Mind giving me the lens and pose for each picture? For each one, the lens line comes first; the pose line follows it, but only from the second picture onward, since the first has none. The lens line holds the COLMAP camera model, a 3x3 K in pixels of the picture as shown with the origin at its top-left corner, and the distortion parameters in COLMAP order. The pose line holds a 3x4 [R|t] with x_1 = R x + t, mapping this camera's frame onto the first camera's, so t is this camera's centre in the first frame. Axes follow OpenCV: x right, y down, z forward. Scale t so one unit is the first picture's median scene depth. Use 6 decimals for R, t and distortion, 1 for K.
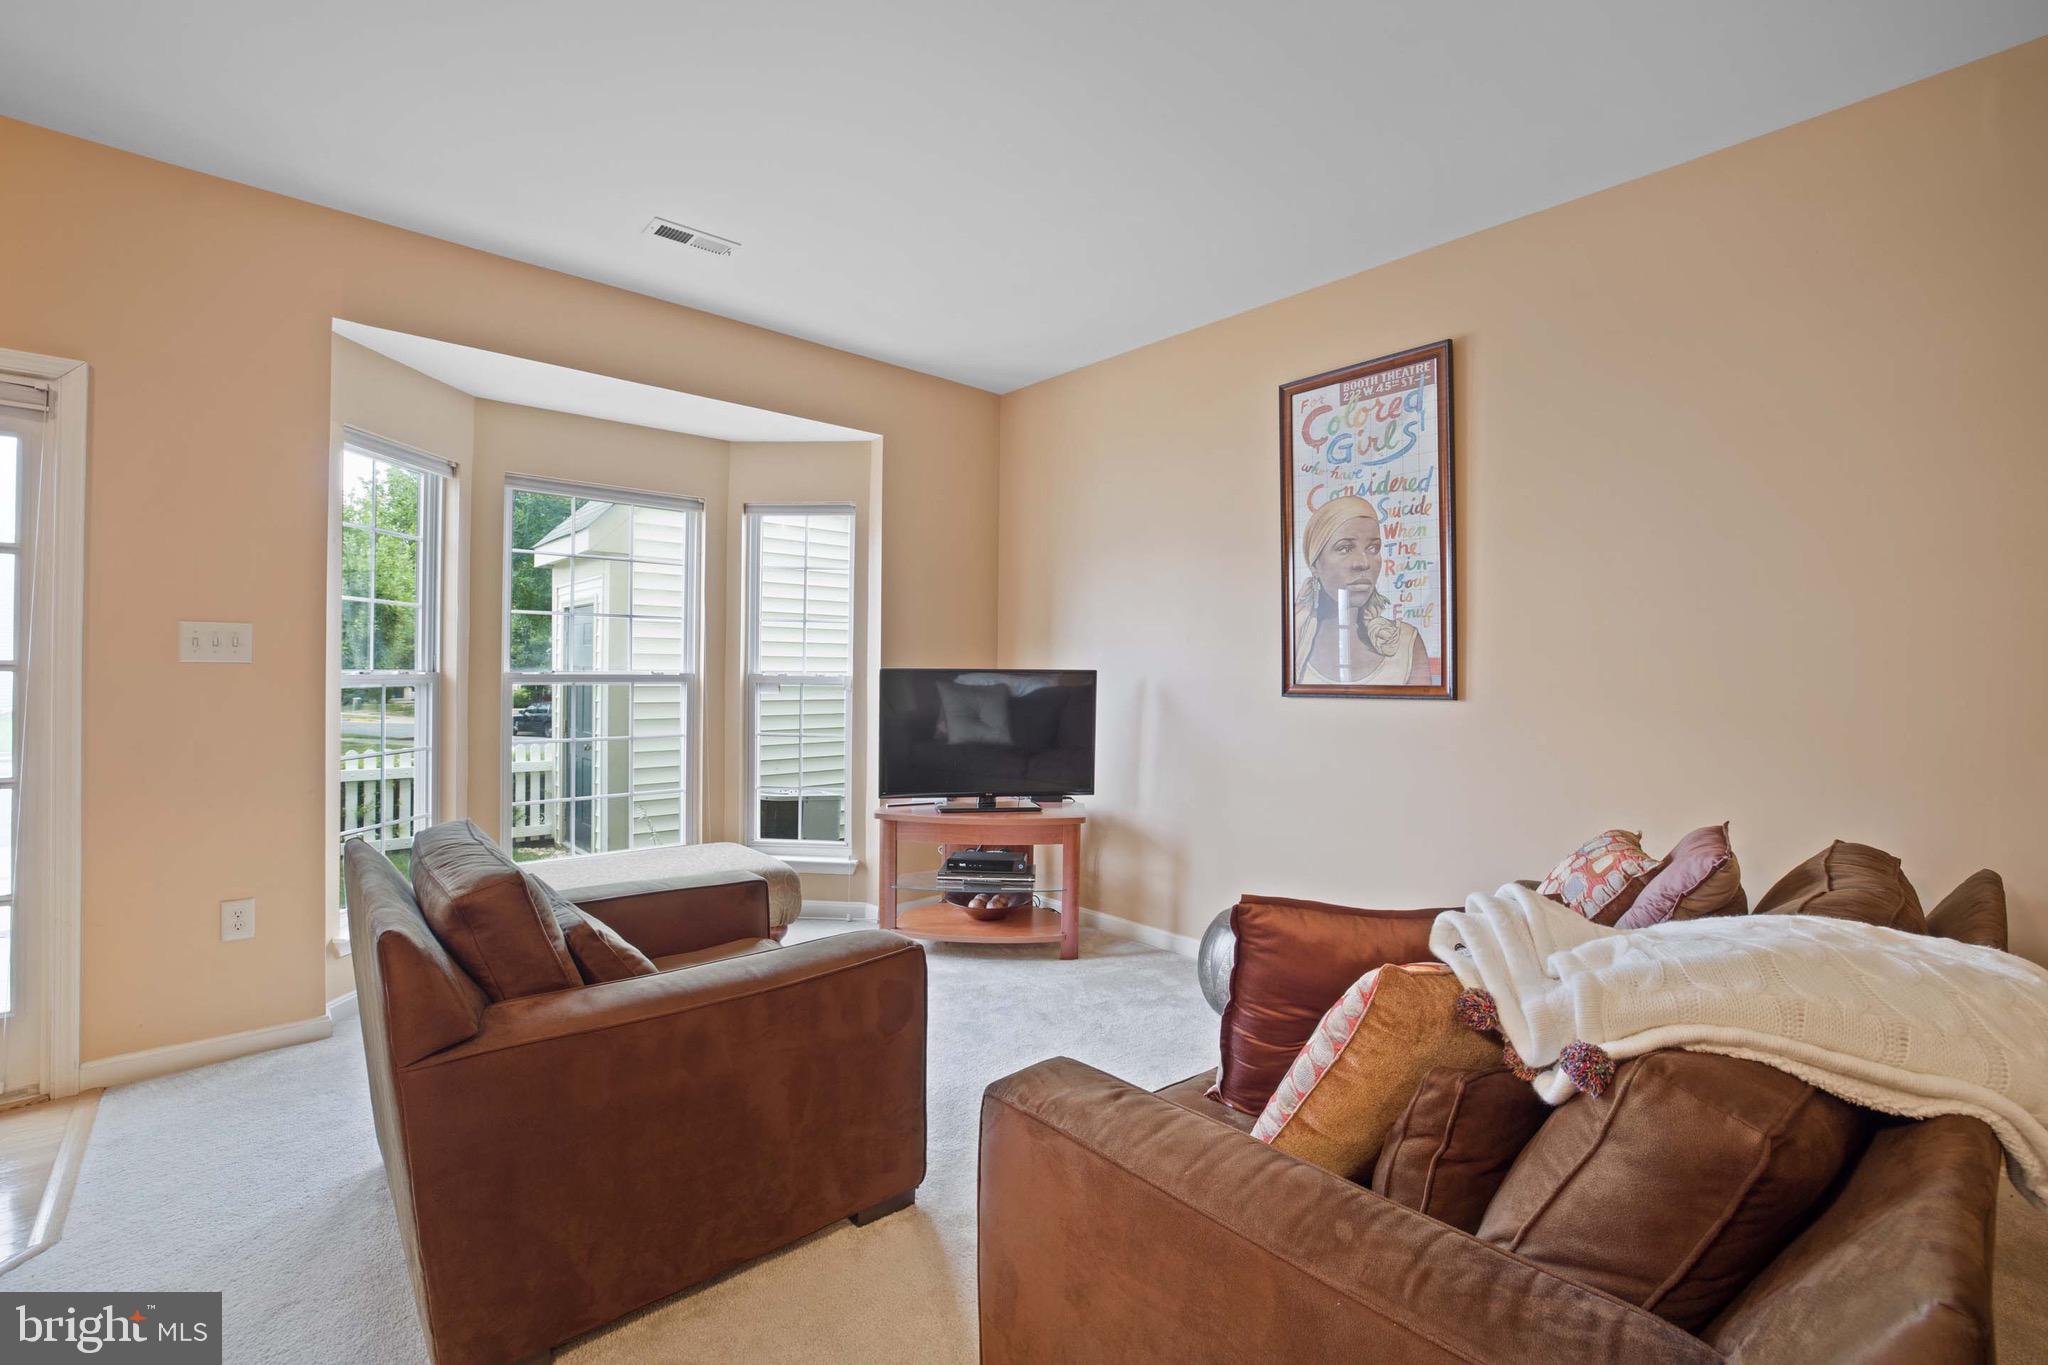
lens RADIAL K [[883.9, 0, 1019.2], [0, 883.9, 663.0], [0, 0, 1]] dist [-0.011324, 0.001059]
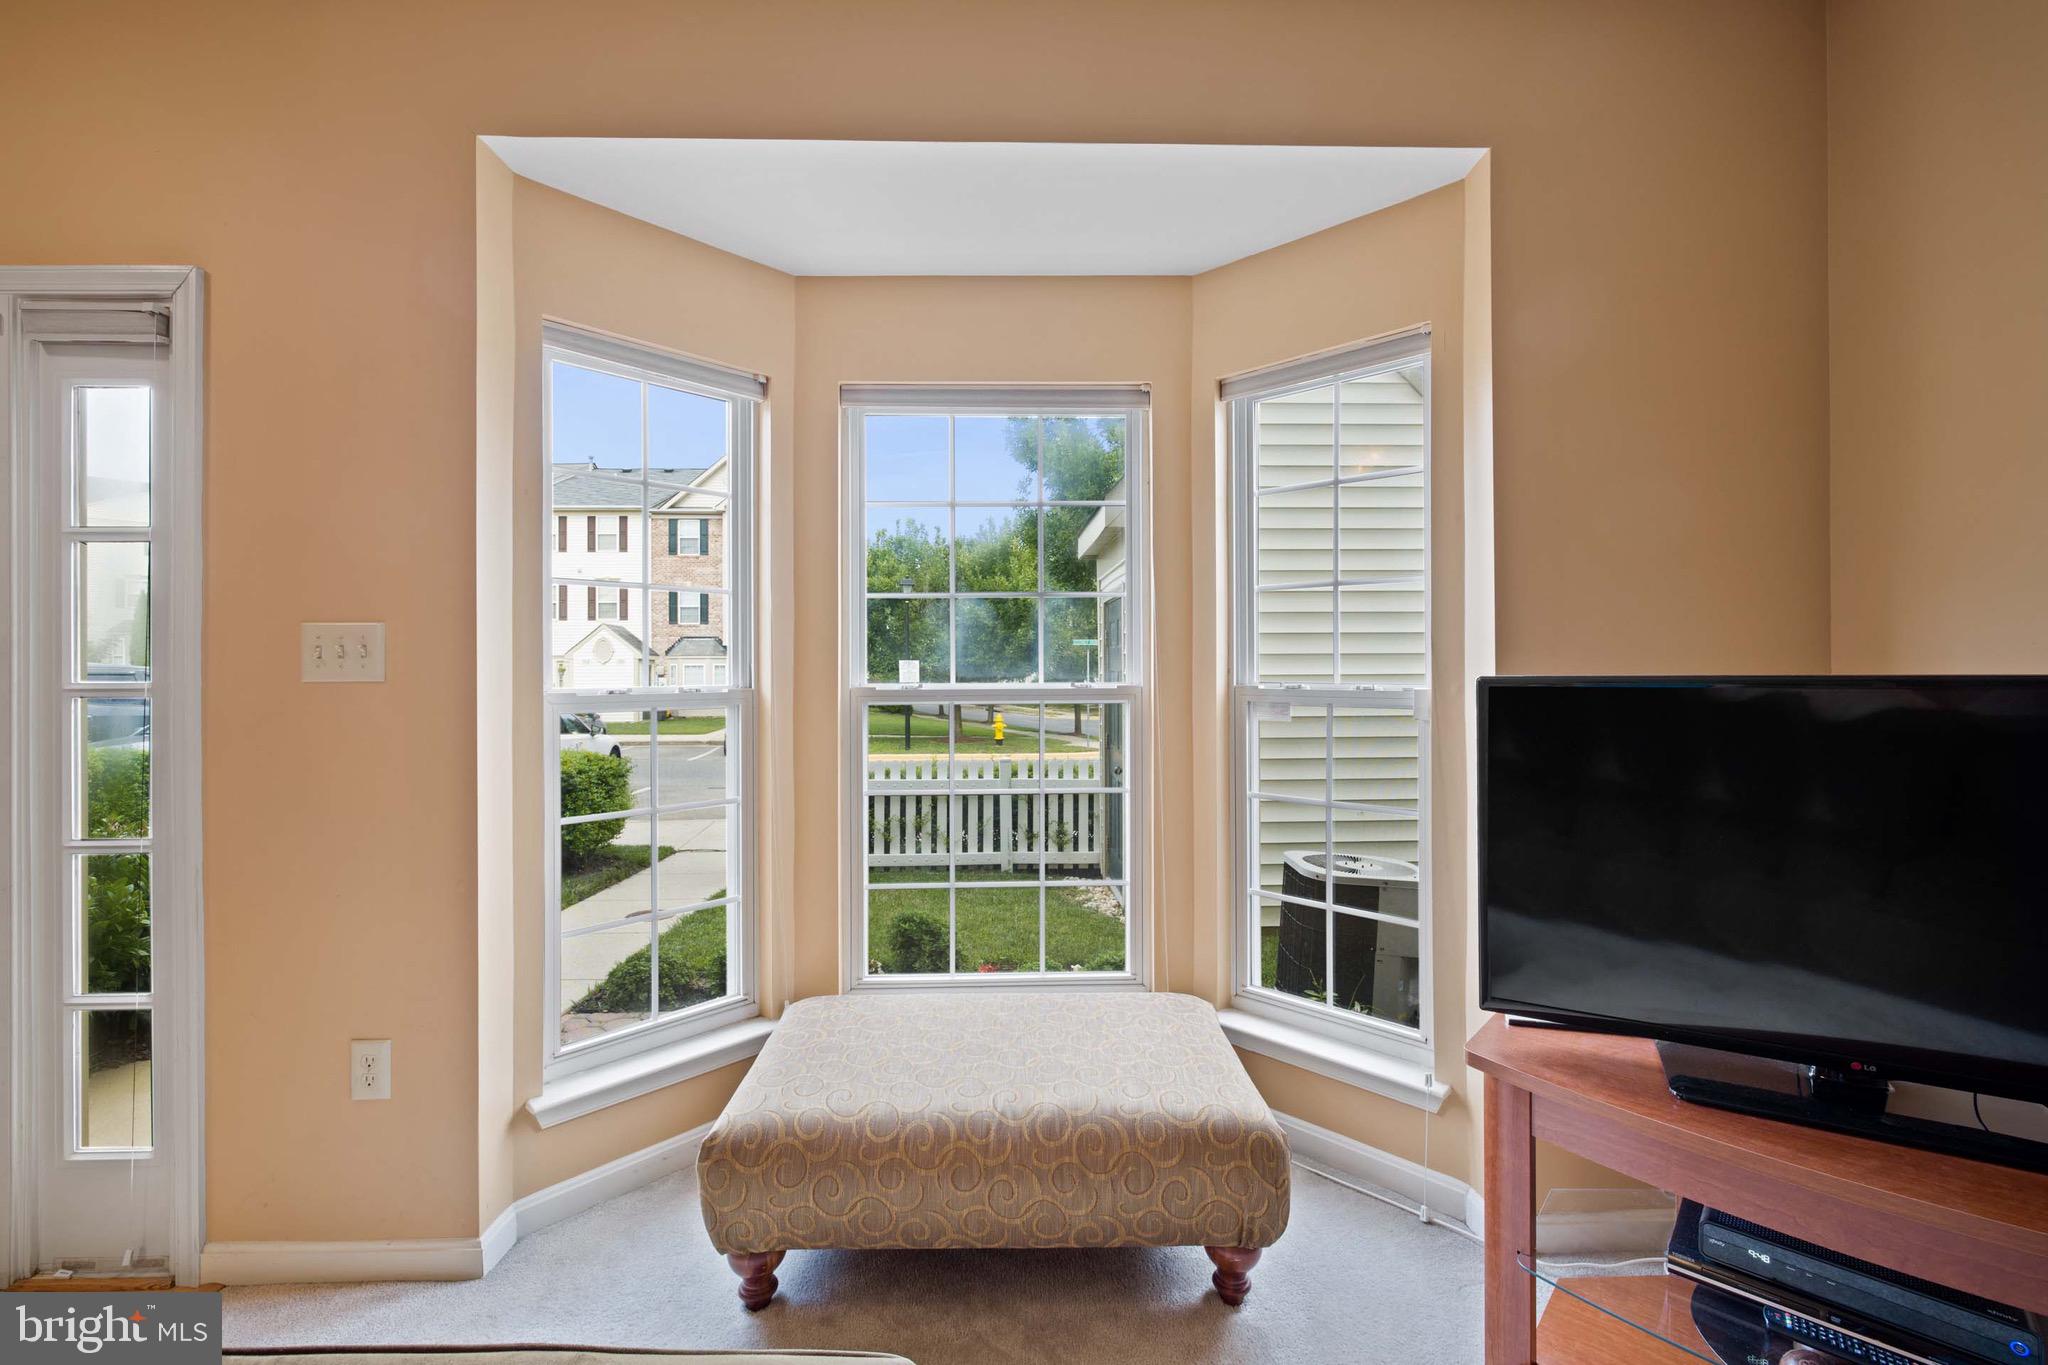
lens RADIAL K [[883.9, 0, 1012.6], [0, 883.9, 664.6], [0, 0, 1]] dist [-0.011324, 0.001059]
pose [[0.762840, -0.014848, -0.646417, -0.054881], [0.017433, 0.999845, -0.002394, -0.002147], [0.646352, -0.009443, 0.762981, 0.501491]]
